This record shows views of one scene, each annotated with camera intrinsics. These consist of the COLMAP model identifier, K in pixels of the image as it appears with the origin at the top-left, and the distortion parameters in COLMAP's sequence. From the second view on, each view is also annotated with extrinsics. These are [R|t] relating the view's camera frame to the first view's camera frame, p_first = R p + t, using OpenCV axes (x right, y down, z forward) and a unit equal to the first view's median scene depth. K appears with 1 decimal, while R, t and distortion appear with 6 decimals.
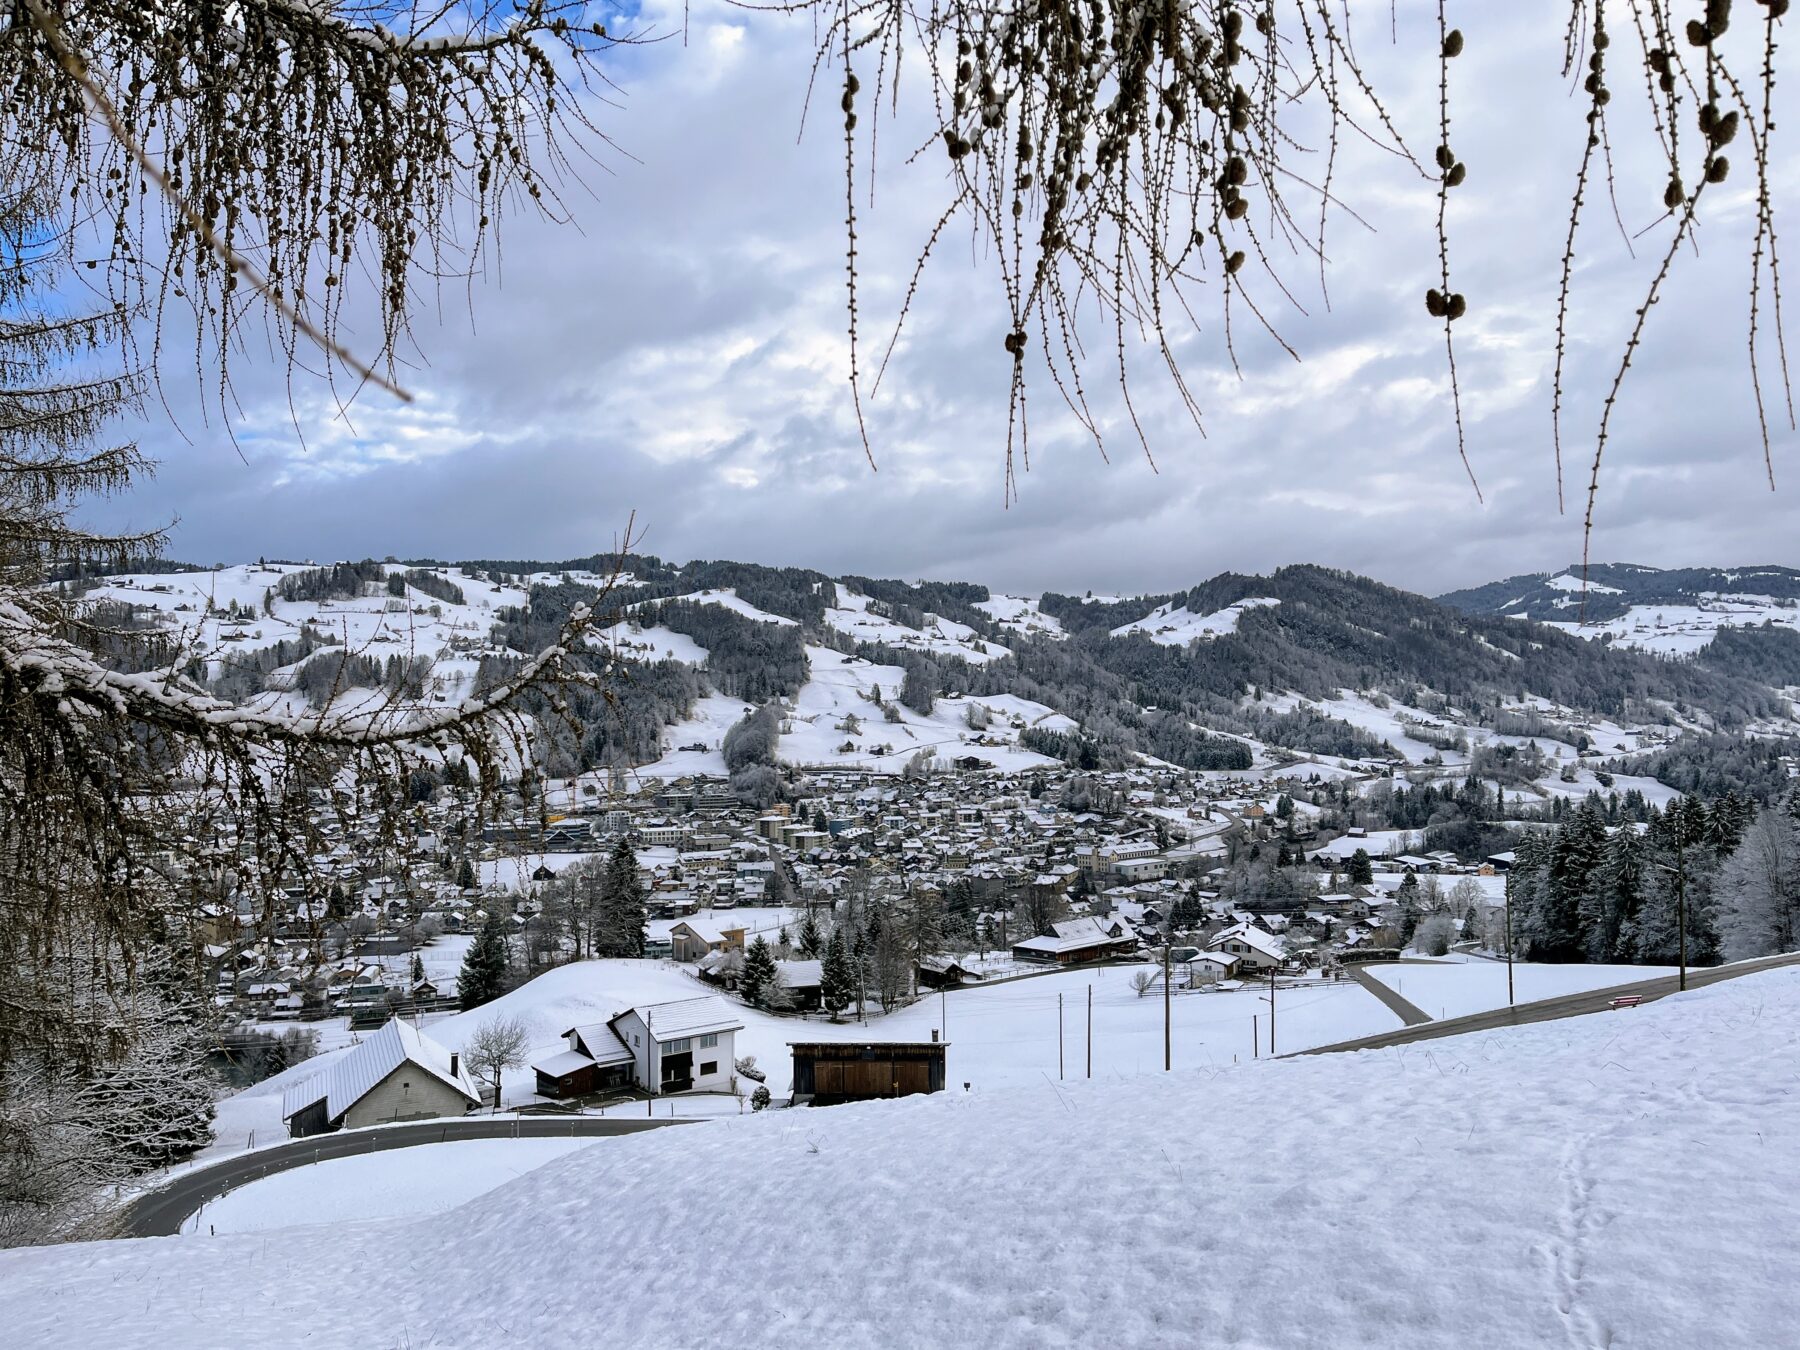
lens RADIAL K [[1349.9, 0, 900.0], [0, 1349.9, 675.0], [0, 0, 1]] dist [0.080546, -0.115674]
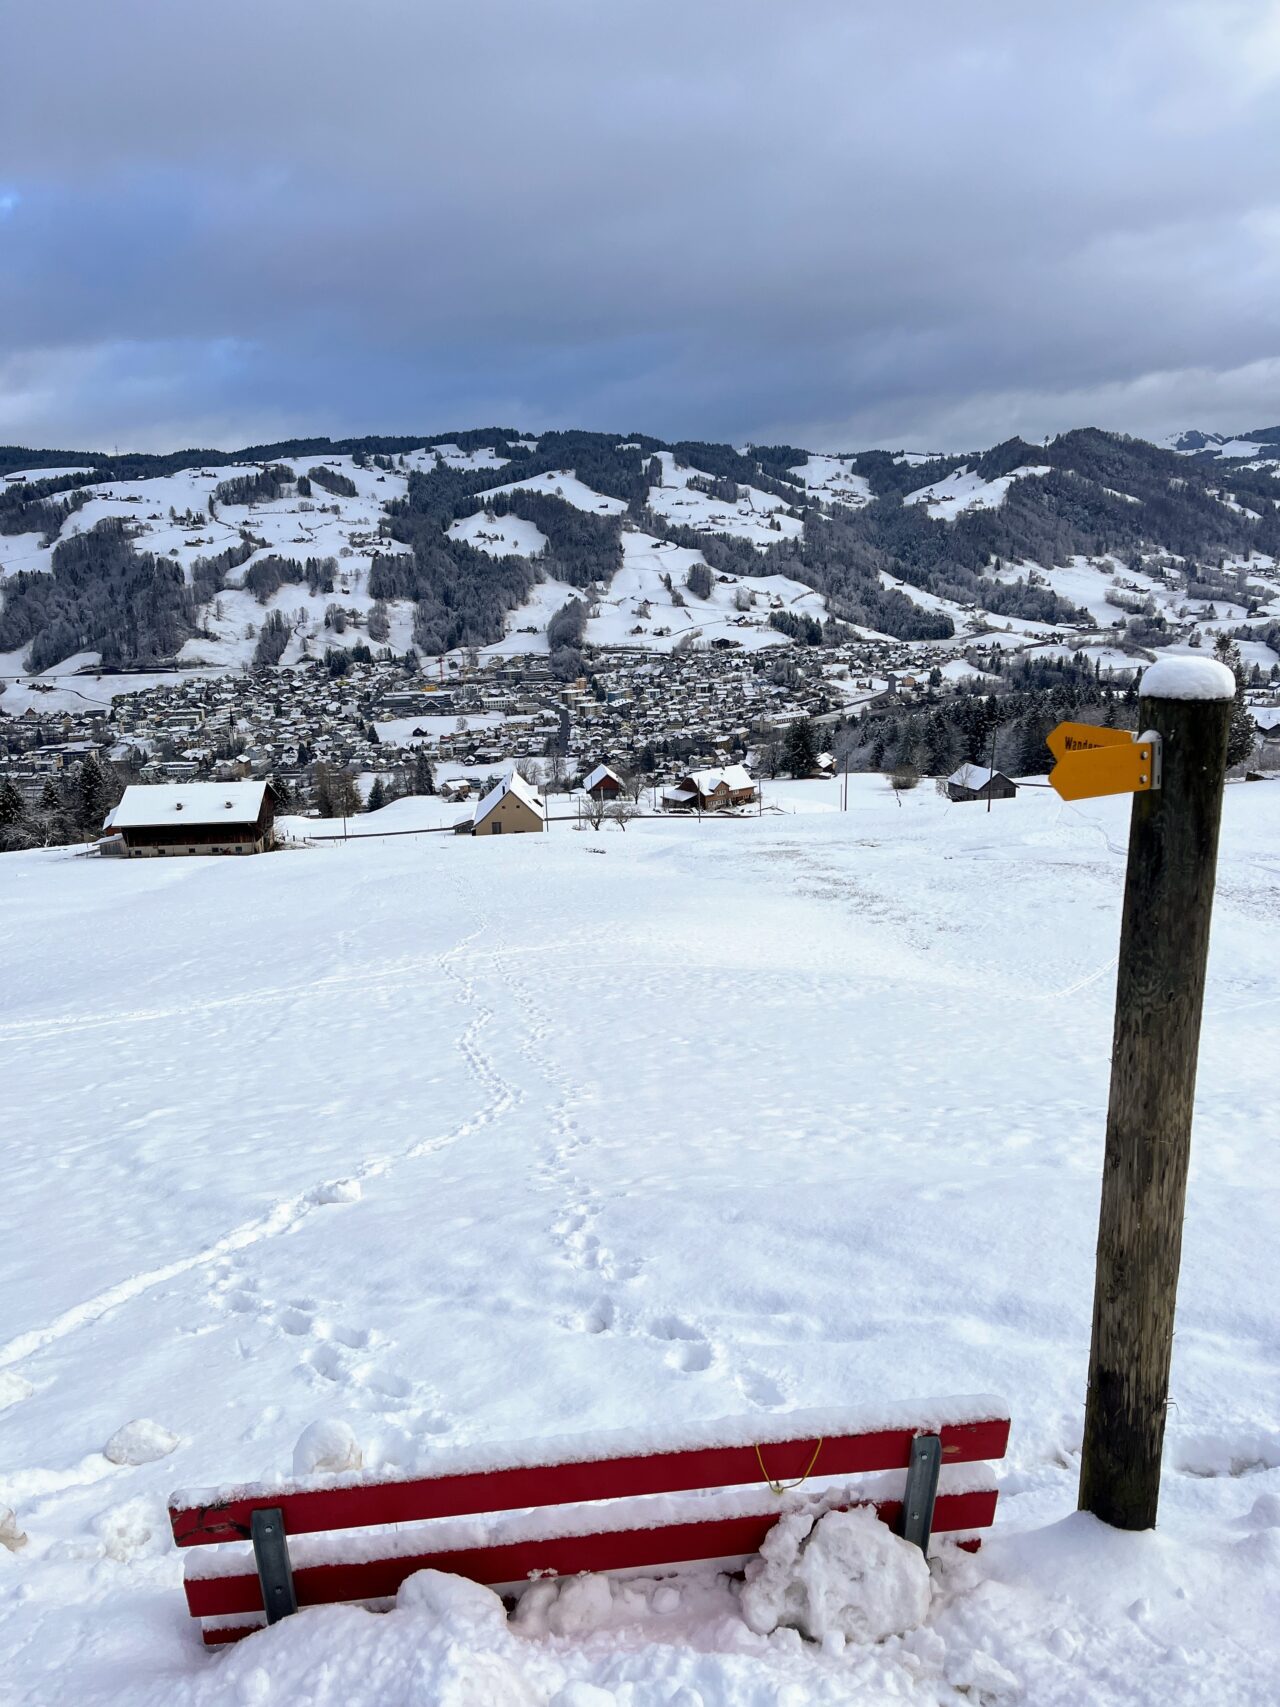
lens RADIAL K [[1280.2, 0, 640.0], [0, 1280.2, 853.5], [0, 0, 1]] dist [0.080546, -0.115674]
pose [[0.994332, 0.010367, -0.105817, 0.087620], [0.018427, 0.963374, 0.267529, -0.064132], [0.104714, -0.267963, 0.957722, -0.256533]]
